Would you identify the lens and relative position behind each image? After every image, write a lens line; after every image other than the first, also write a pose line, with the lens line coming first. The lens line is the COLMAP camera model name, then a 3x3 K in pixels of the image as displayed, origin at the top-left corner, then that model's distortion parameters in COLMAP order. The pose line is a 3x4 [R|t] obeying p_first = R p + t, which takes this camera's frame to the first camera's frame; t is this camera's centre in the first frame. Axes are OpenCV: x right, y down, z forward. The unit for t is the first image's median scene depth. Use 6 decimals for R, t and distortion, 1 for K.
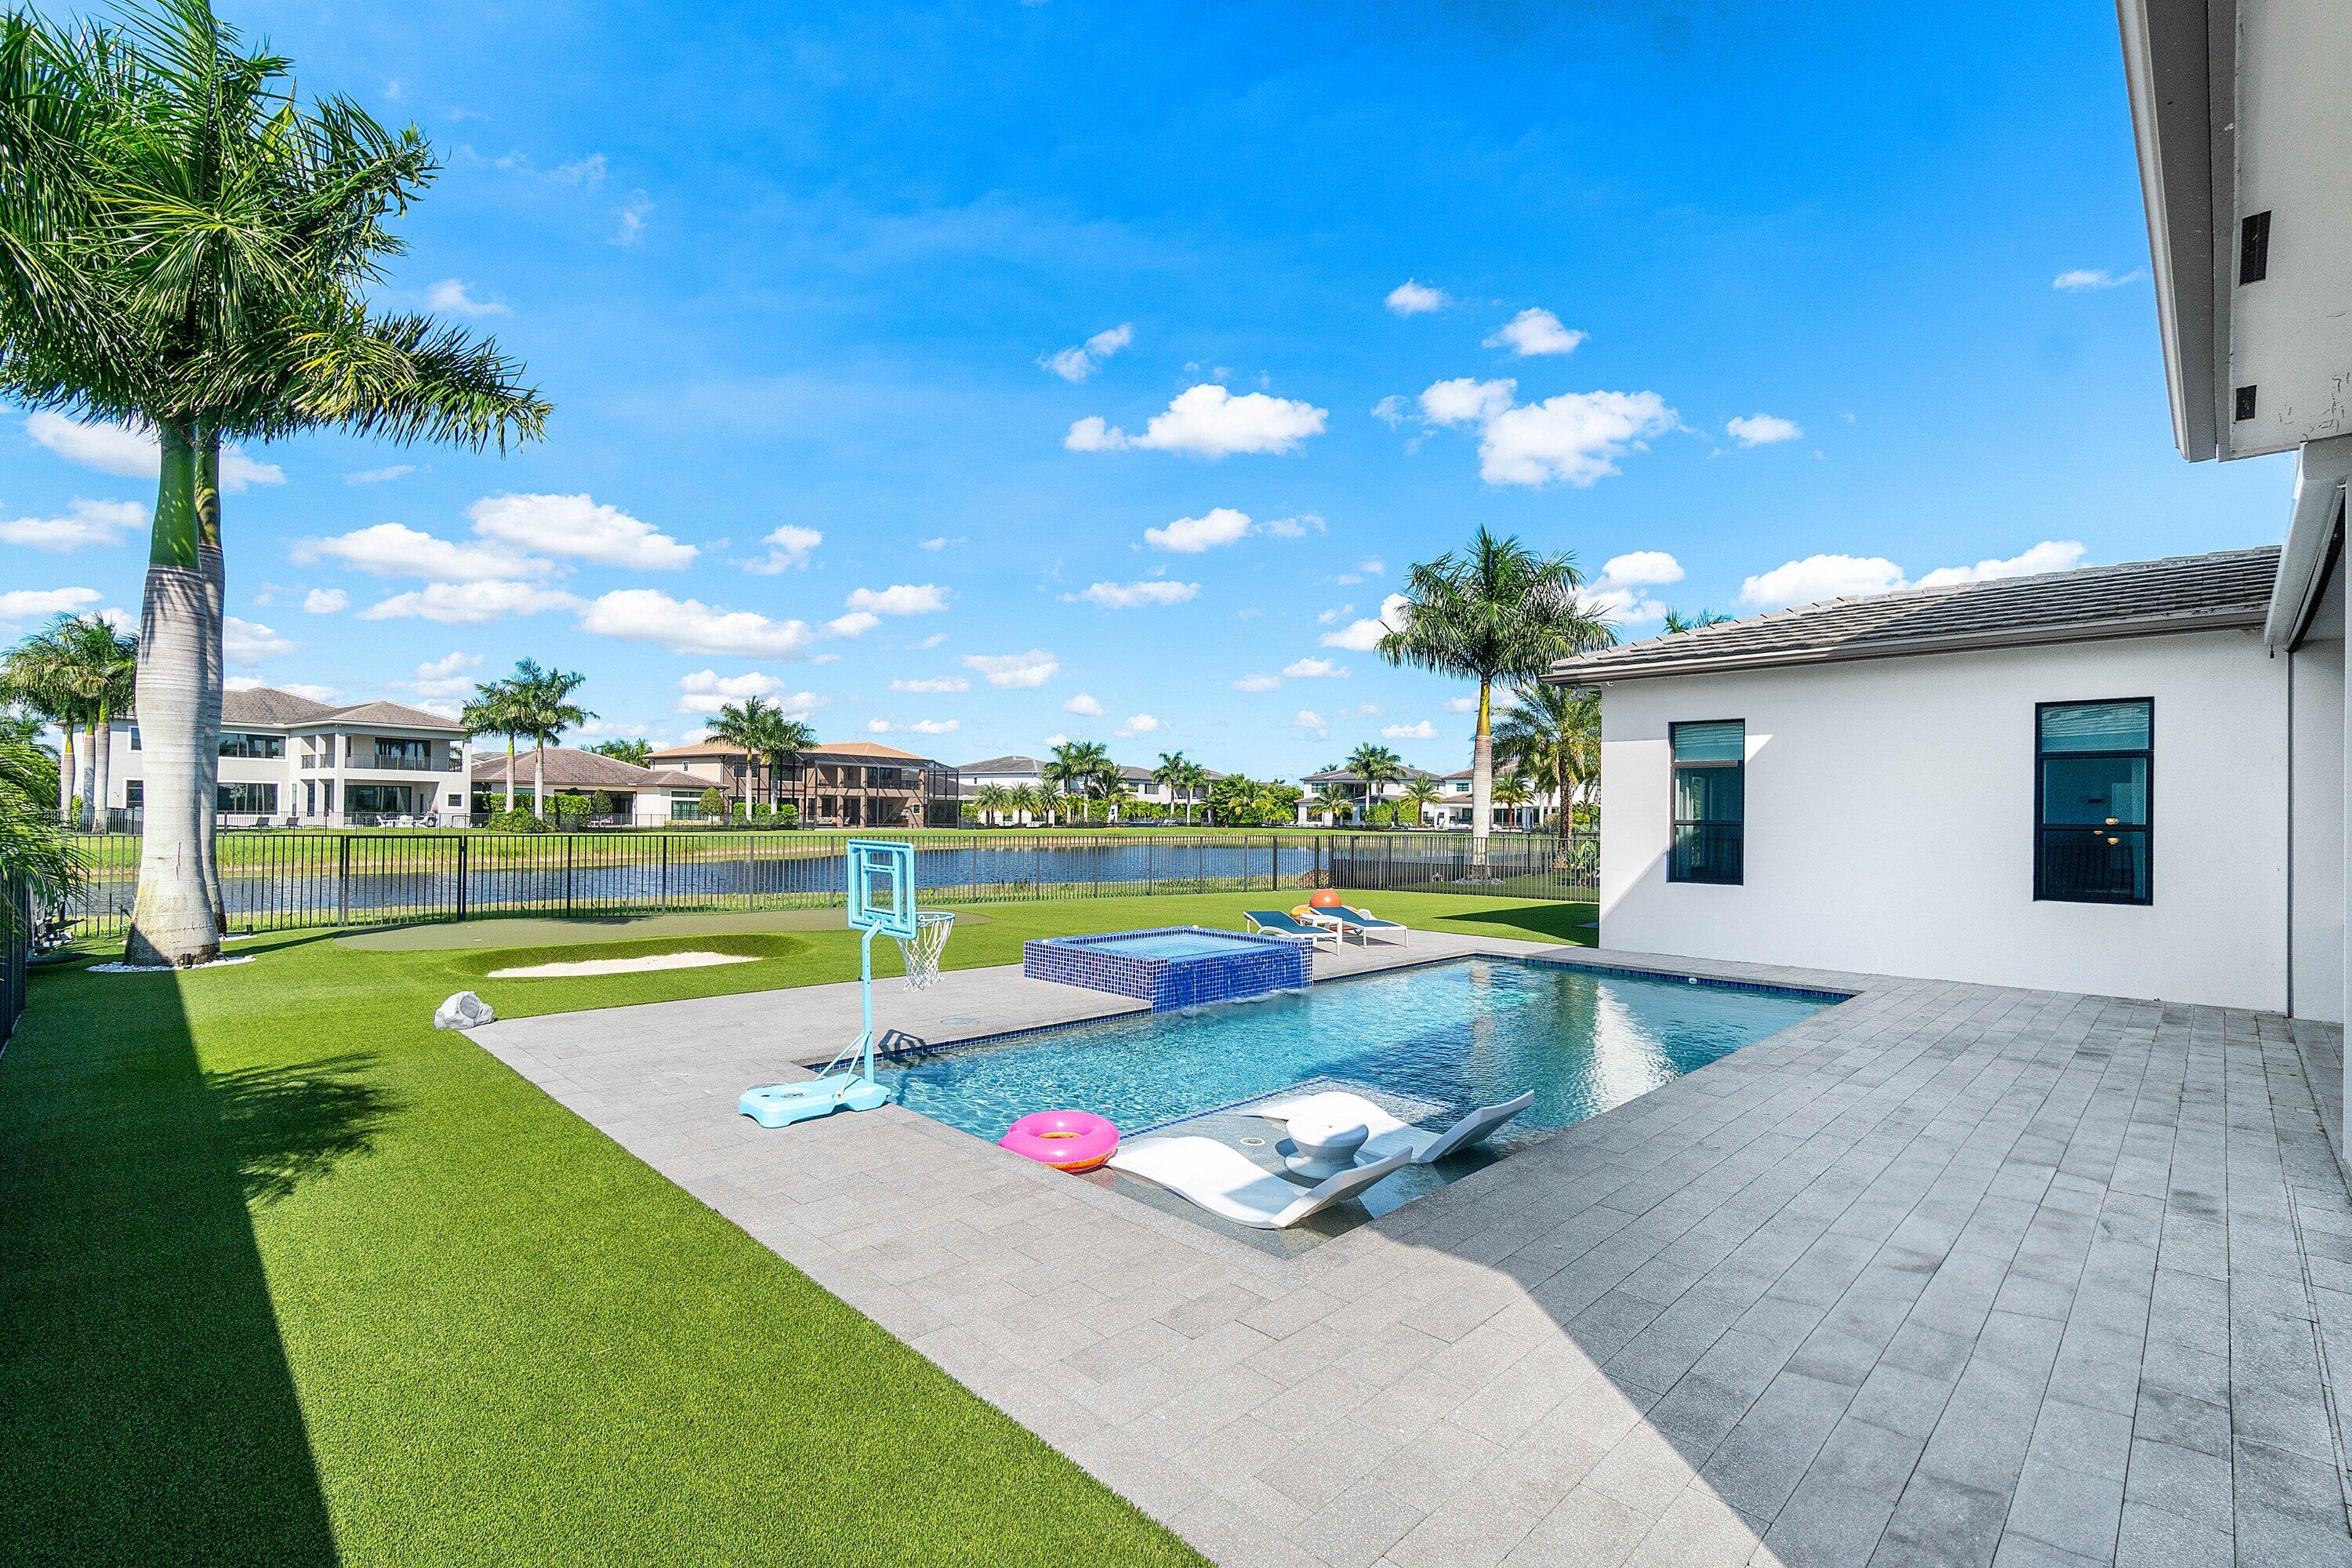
lens RADIAL K [[1032.0, 0, 1197.2], [0, 1032.0, 793.2], [0, 0, 1]] dist [0.008707, -0.000276]
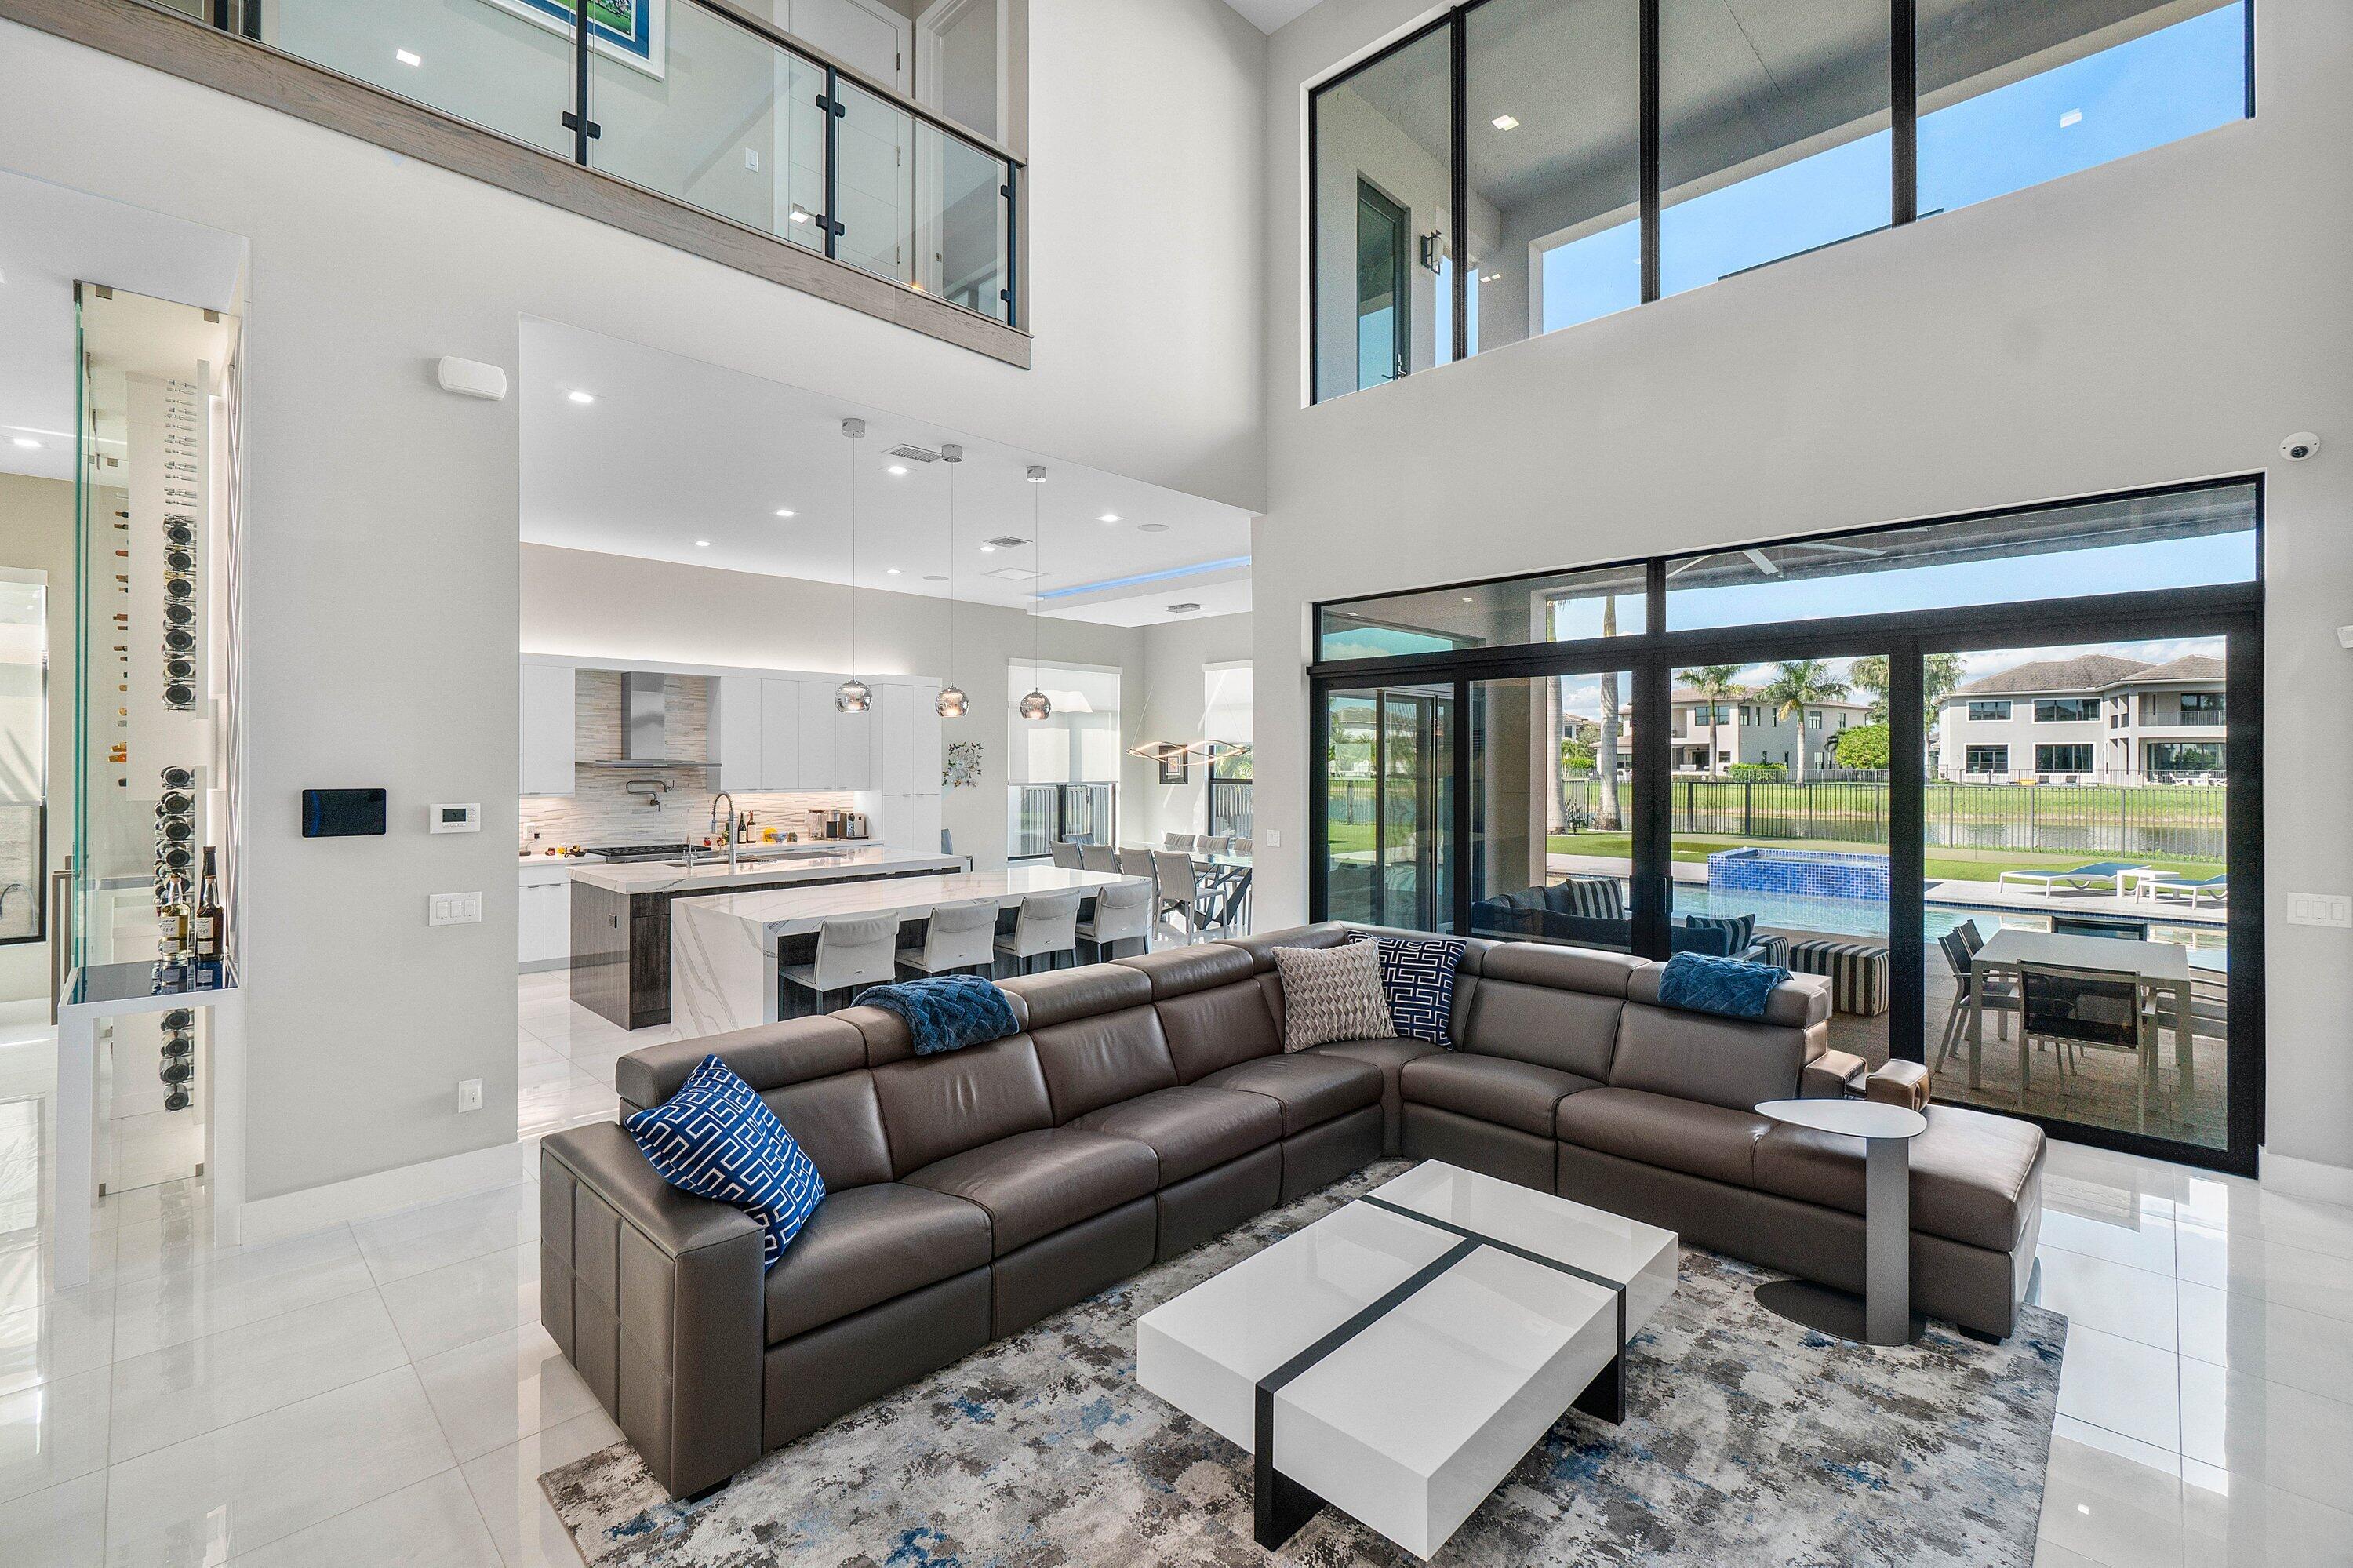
lens RADIAL K [[1032.5, 0, 1157.7], [0, 1032.5, 781.8], [0, 0, 1]] dist [0.008707, -0.000276]
pose [[-0.002778, 0.009049, -0.999955, 0.210595], [0.019233, 0.999775, 0.008994, 0.002449], [0.999811, -0.019207, -0.002952, 0.028454]]
